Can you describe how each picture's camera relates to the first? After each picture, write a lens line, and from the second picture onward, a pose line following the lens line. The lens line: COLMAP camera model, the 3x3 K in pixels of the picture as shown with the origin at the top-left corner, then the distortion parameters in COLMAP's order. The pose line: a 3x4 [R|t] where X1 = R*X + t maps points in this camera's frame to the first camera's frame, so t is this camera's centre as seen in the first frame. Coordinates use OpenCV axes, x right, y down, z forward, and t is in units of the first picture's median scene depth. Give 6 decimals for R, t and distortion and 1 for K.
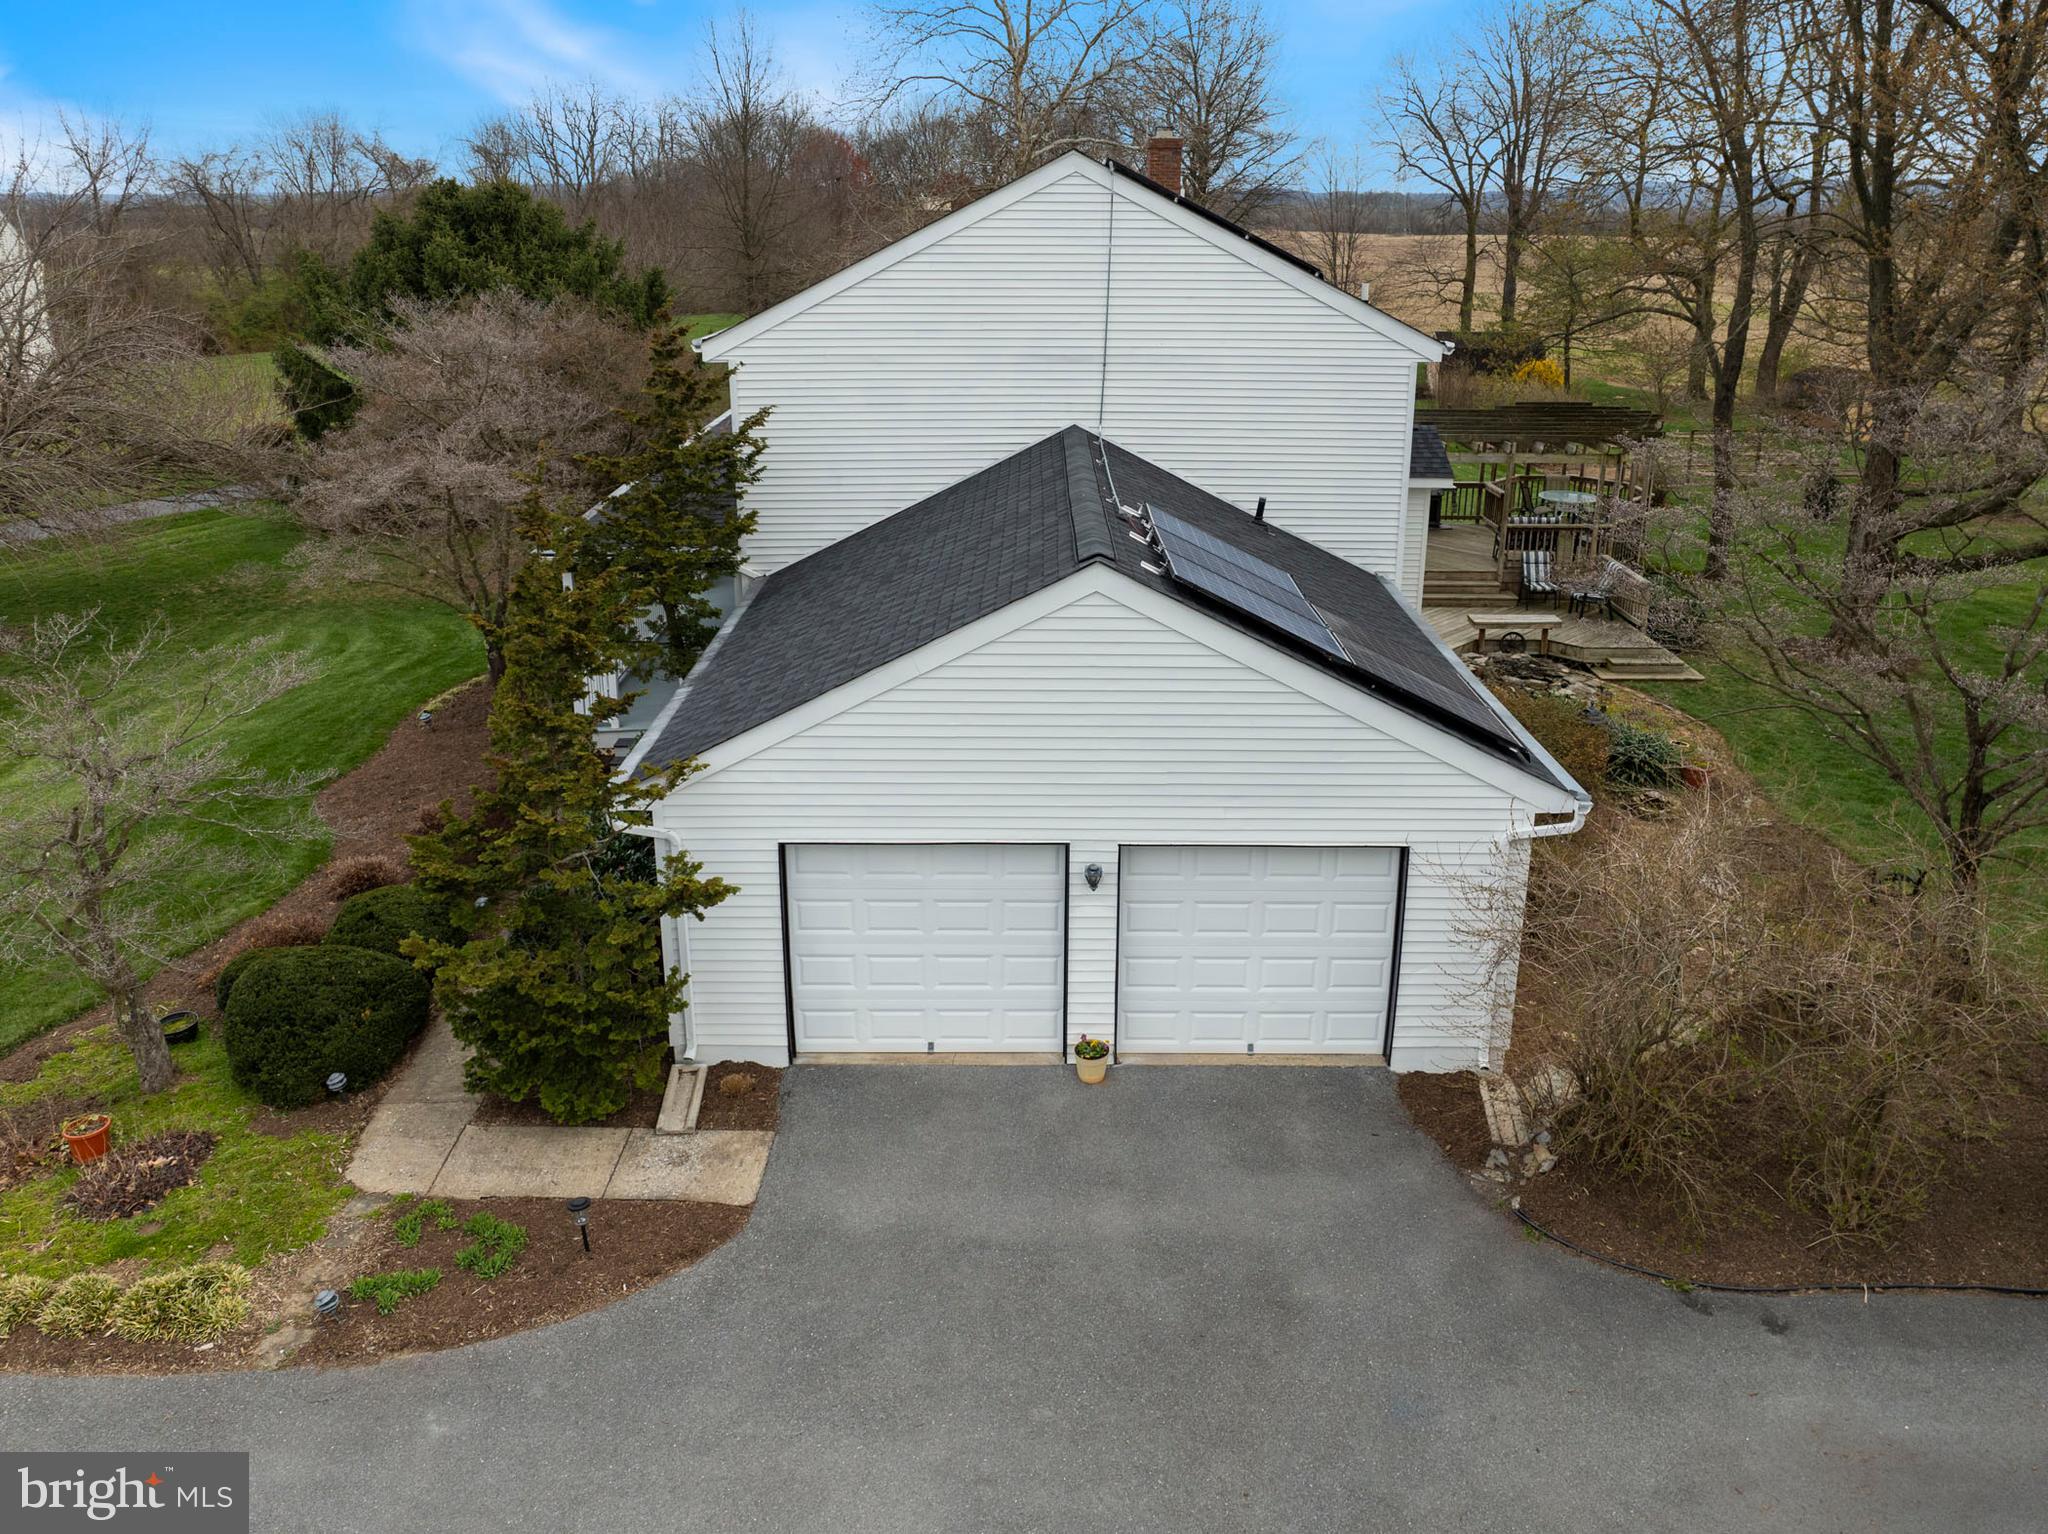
lens RADIAL K [[1489.5, 0, 1023.1], [0, 1489.5, 659.4], [0, 0, 1]] dist [-0.034489, 0.000410]
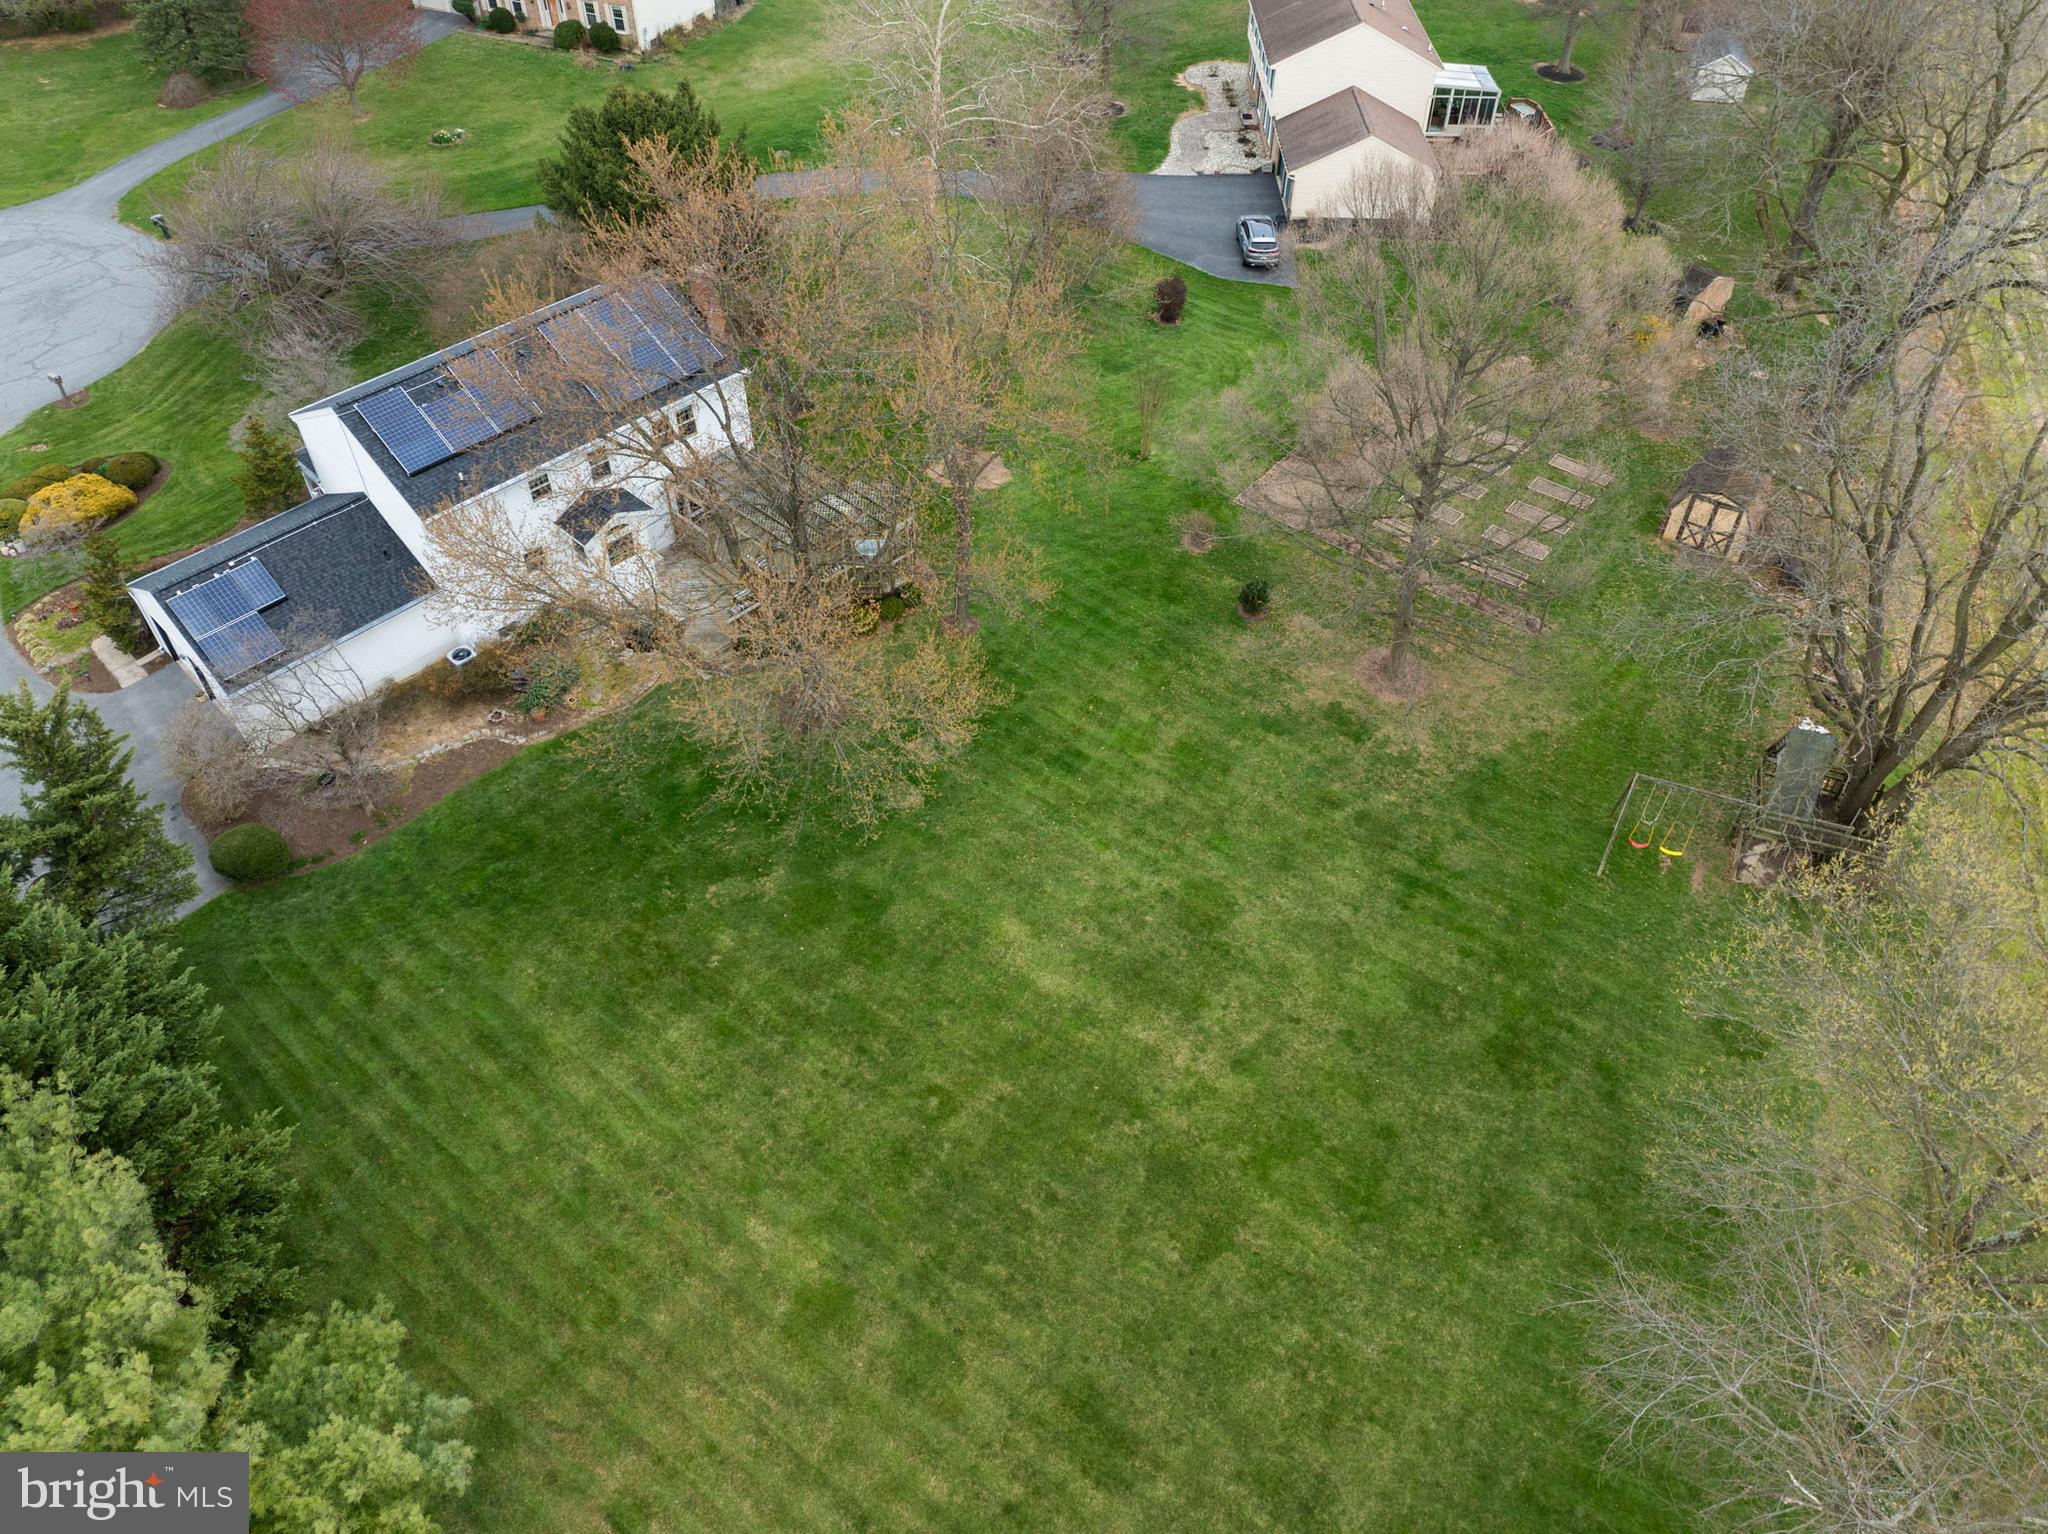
lens RADIAL K [[1449.9, 0, 1011.8], [0, 1449.9, 772.3], [0, 0, 1]] dist [-0.068290, 0.043314]
pose [[0.719061, 0.495842, -0.486921, 2.436554], [-0.204026, 0.820406, 0.534142, -1.390625], [0.664323, -0.284735, 0.691086, -0.152901]]
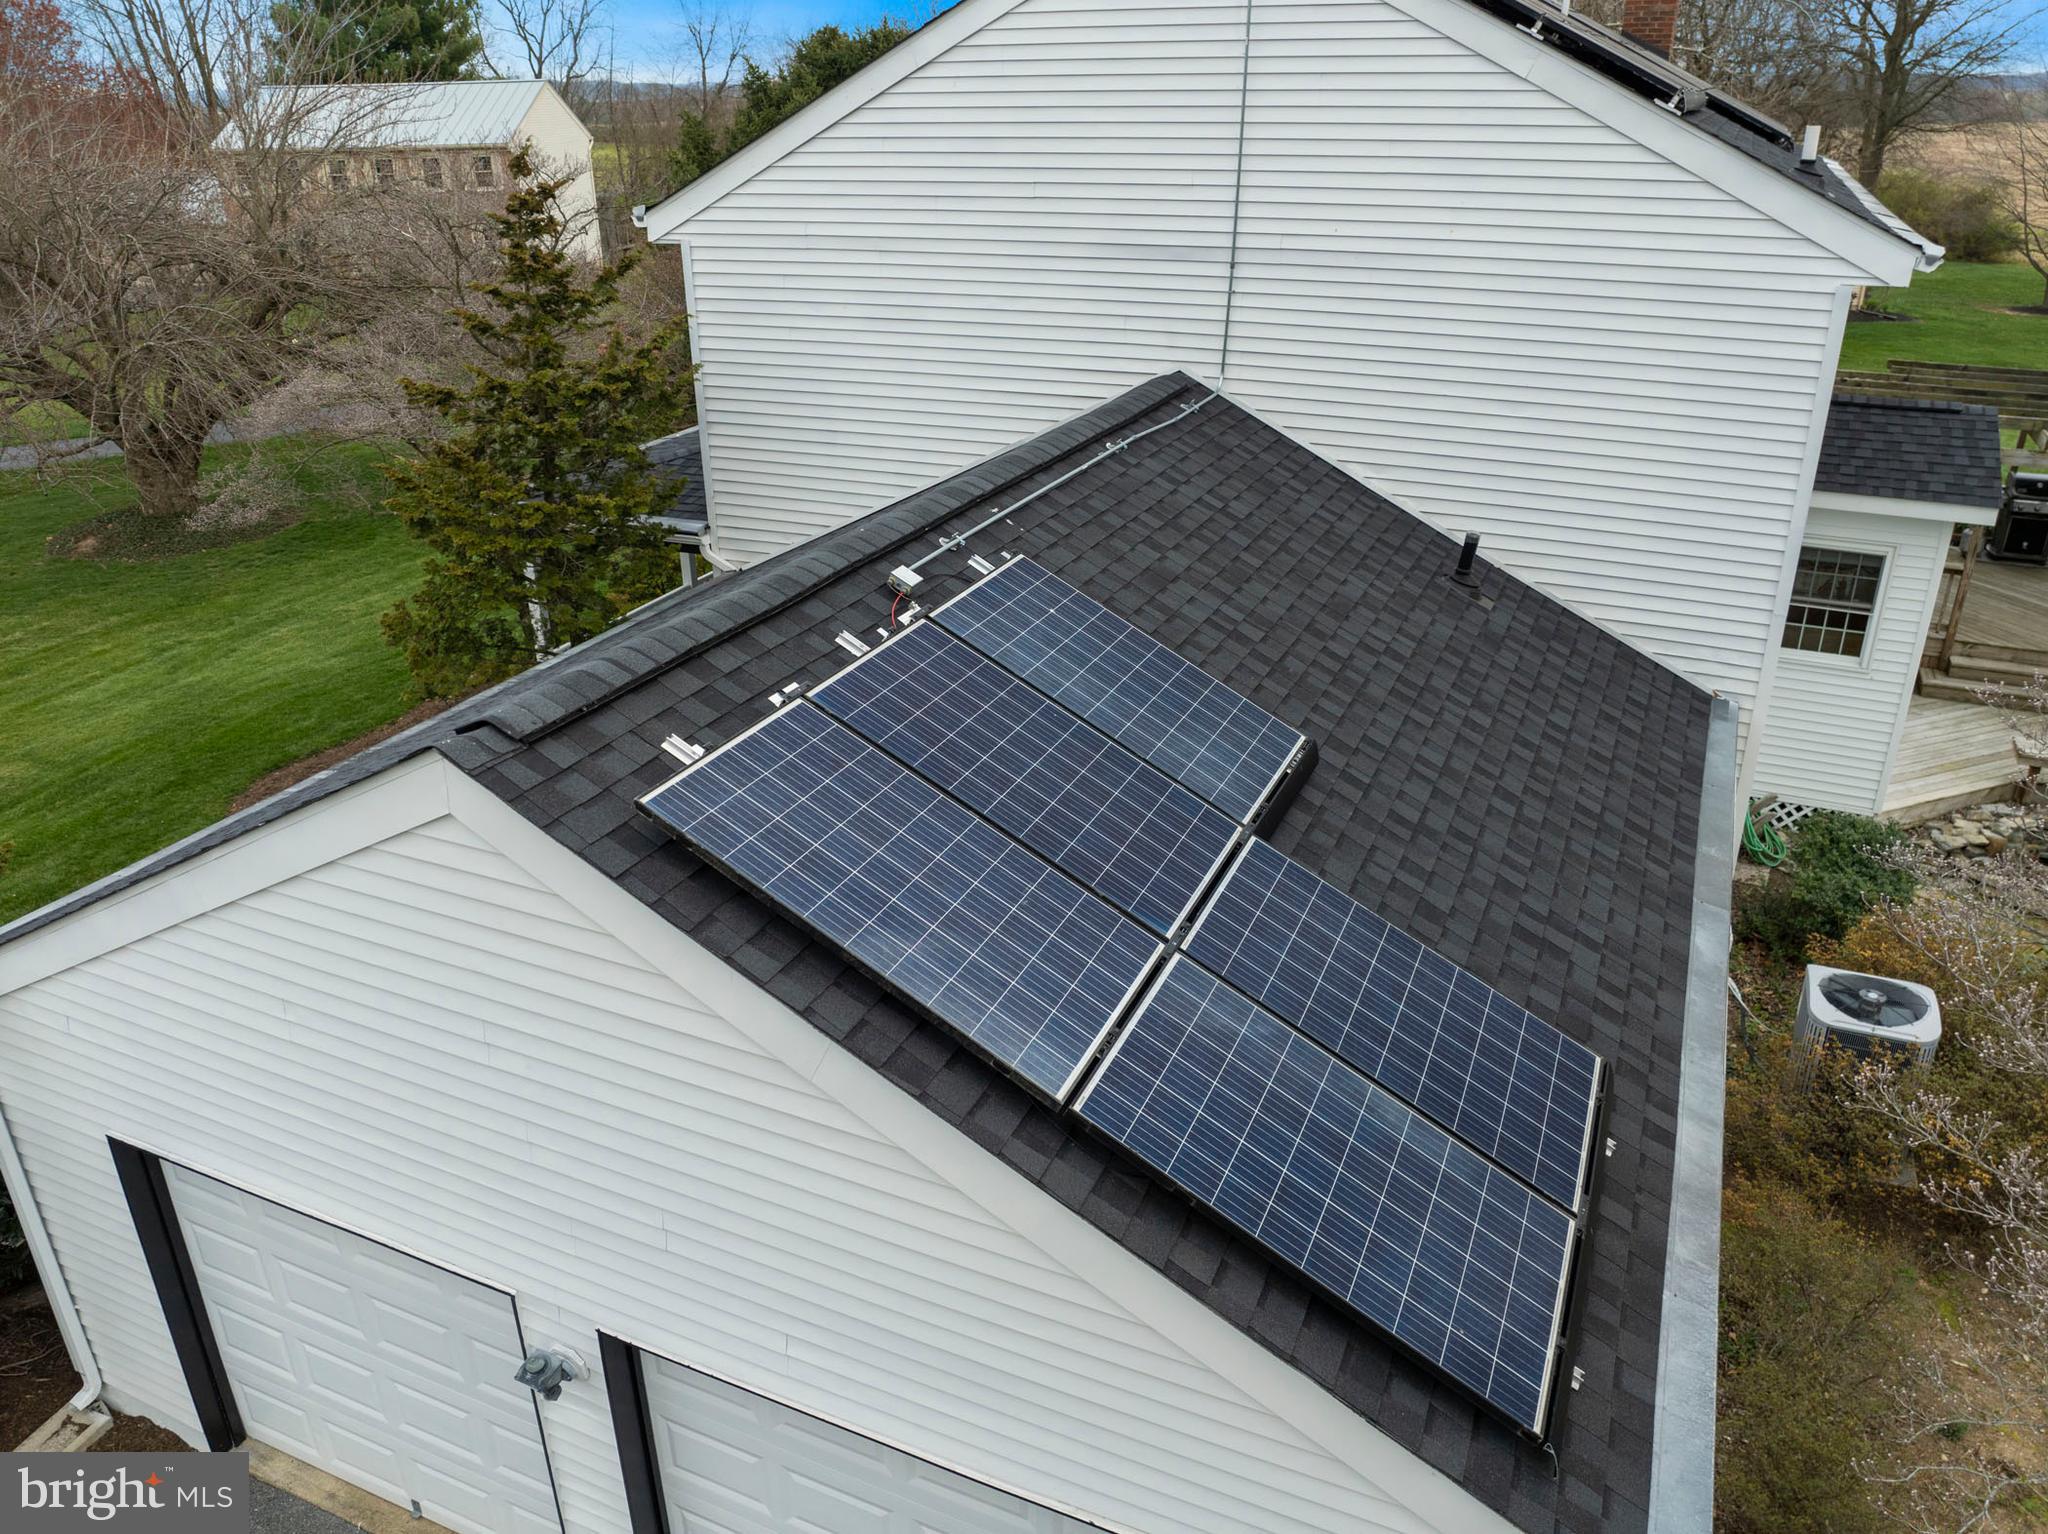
lens RADIAL K [[1485.8, 0, 1001.5], [0, 1485.8, 766.8], [0, 0, 1]] dist [-0.043891, 0.003211]
pose [[0.909549, 0.161701, -0.382850, 0.221865], [-0.109117, 0.981800, 0.155442, -0.090349], [0.401017, -0.099607, 0.910639, 0.442640]]
